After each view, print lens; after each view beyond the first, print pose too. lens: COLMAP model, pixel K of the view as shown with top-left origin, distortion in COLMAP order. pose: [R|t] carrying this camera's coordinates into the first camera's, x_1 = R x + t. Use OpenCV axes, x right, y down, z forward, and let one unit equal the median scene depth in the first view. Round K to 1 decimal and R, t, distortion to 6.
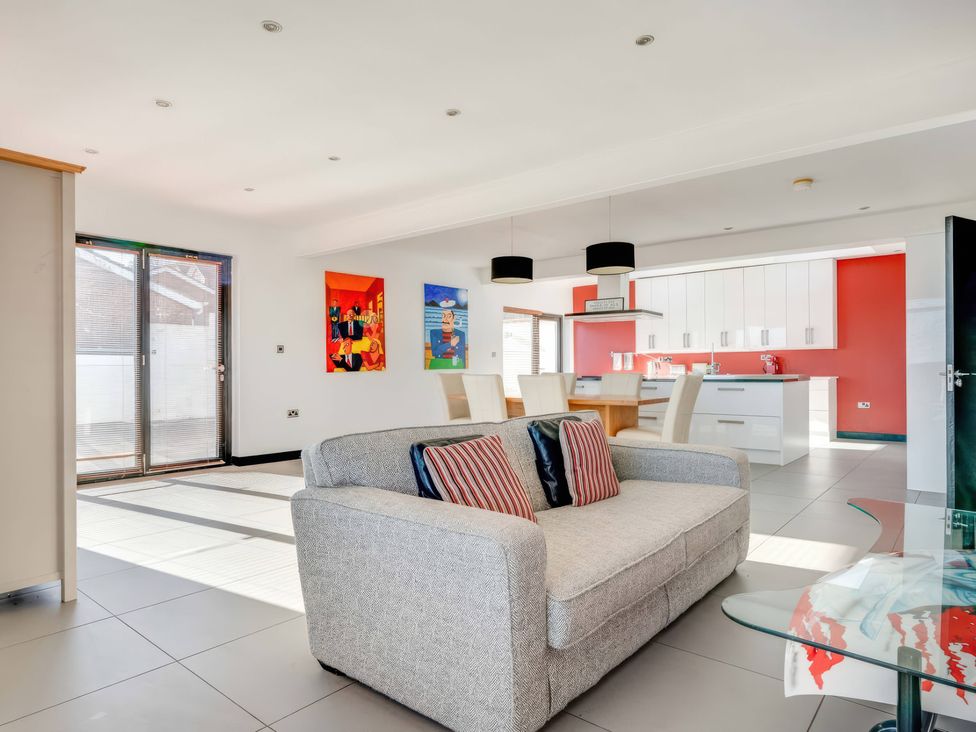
lens RADIAL K [[623.1, 0, 480.4], [0, 623.1, 370.2], [0, 0, 1]] dist [-0.019826, -0.002386]
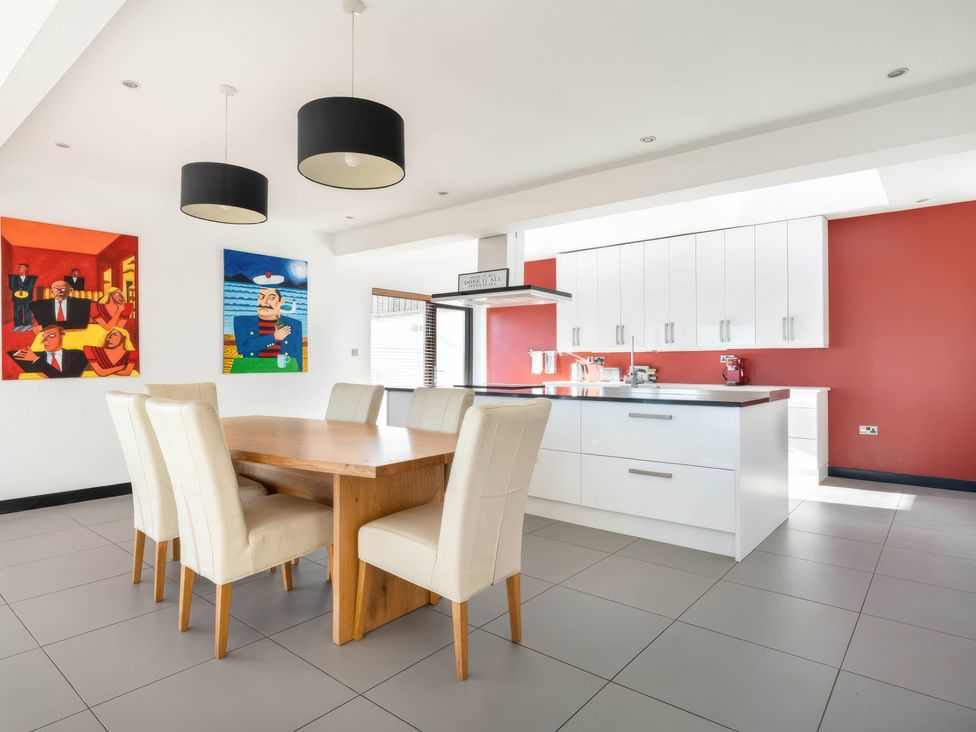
lens RADIAL K [[565.0, 0, 479.8], [0, 565.0, 362.2], [0, 0, 1]] dist [-0.013253, -0.000161]
pose [[0.999911, 0.006858, -0.011418, 0.198845], [-0.006927, 0.999958, -0.005968, -0.011961], [0.011377, 0.006046, 0.999917, 0.377830]]
